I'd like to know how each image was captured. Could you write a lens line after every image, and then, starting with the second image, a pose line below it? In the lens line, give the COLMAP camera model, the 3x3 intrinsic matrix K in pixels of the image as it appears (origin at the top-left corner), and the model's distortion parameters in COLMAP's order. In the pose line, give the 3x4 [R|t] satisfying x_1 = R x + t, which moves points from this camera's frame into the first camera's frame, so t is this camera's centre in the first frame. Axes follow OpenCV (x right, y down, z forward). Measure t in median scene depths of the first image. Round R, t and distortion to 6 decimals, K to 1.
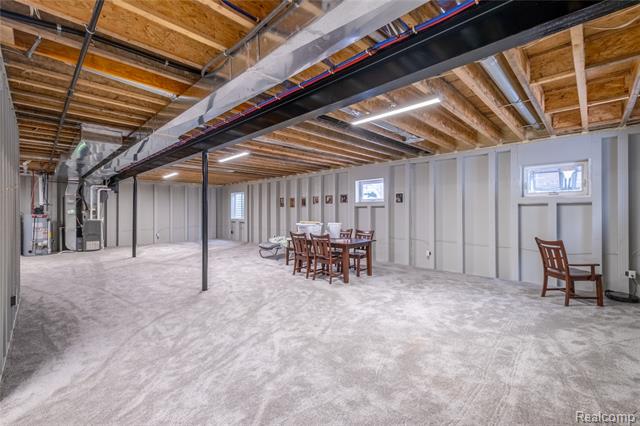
lens RADIAL K [[280.6, 0, 320.6], [0, 280.6, 211.8], [0, 0, 1]] dist [0.000338, 0.000023]
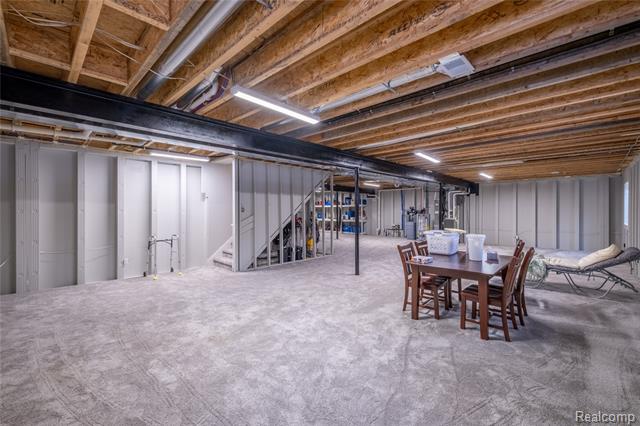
lens RADIAL K [[280.6, 0, 320.7], [0, 280.6, 212.3], [0, 0, 1]] dist [0.000338, 0.000023]
pose [[-0.010594, 0.004821, -0.999932, 0.806245], [-0.002582, 0.999985, 0.004848, -0.010831], [0.999941, 0.002634, -0.010582, 0.776026]]
